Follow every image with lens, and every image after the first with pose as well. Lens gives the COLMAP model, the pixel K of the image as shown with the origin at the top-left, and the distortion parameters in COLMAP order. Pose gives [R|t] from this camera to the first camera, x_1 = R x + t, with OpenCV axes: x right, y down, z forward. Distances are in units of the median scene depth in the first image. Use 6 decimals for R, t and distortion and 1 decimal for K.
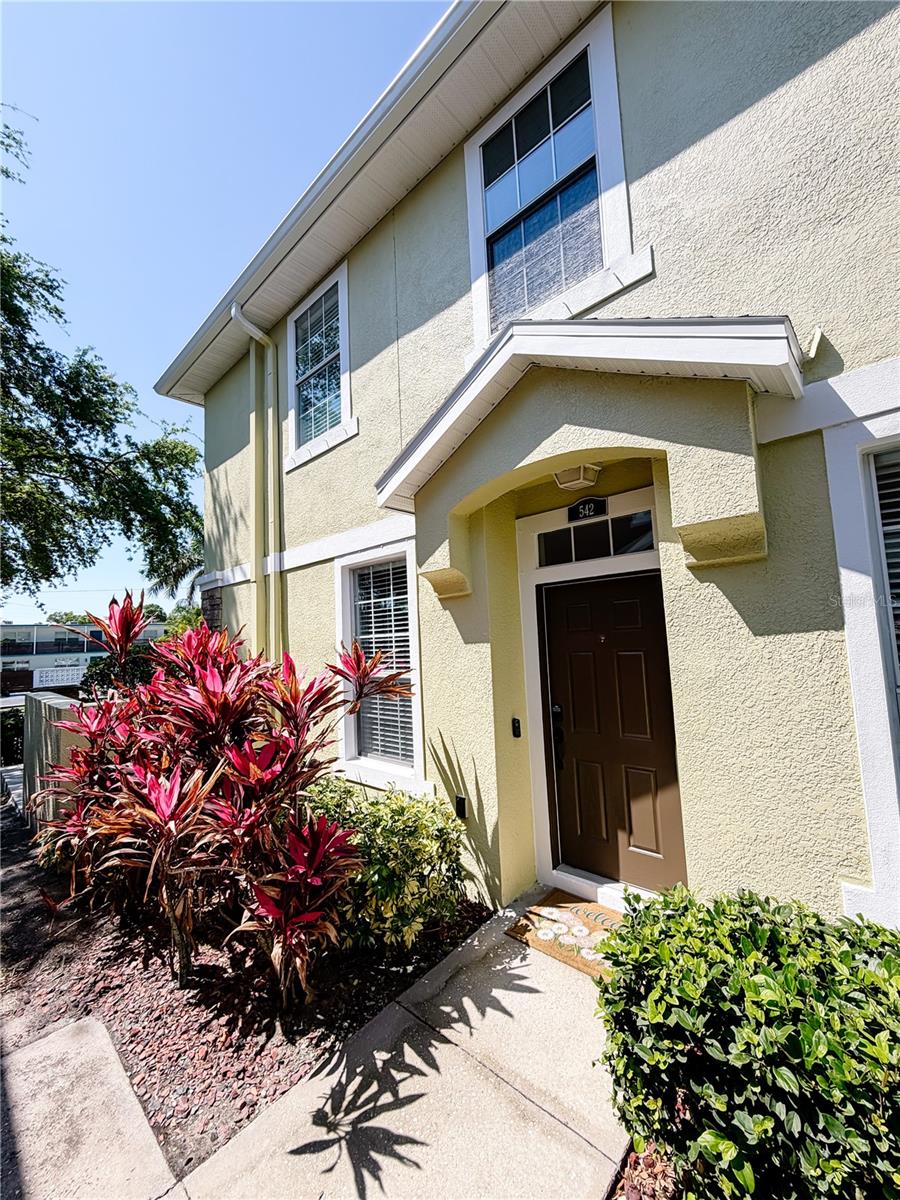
lens RADIAL K [[477.1, 0, 455.6], [0, 477.1, 596.7], [0, 0, 1]] dist [-0.002819, 0.000899]
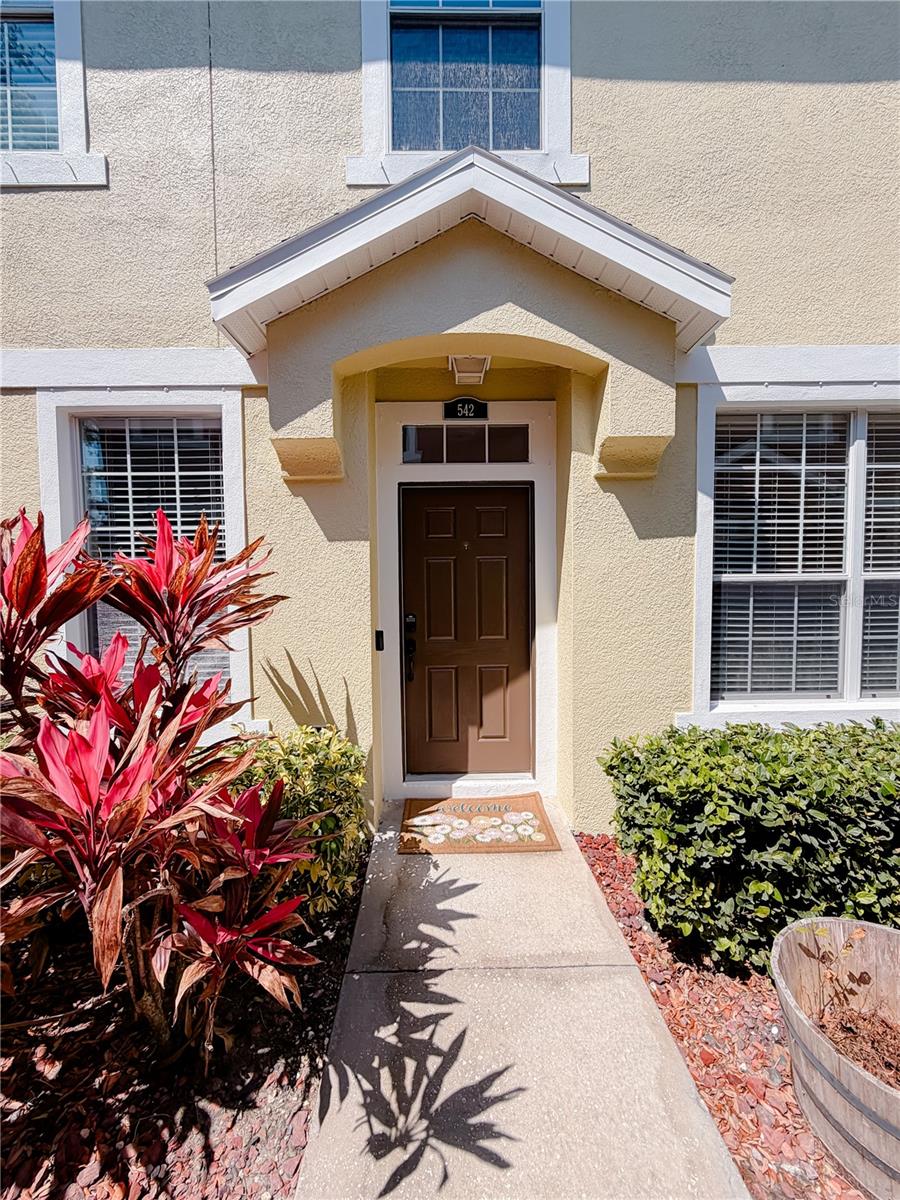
lens RADIAL K [[477.1, 0, 455.6], [0, 477.1, 596.7], [0, 0, 1]] dist [-0.002819, 0.000899]
pose [[0.721396, 0.001127, 0.692522, -0.544529], [-0.078954, 0.993612, 0.080629, 0.156353], [-0.688008, -0.112843, 0.716876, 0.385967]]
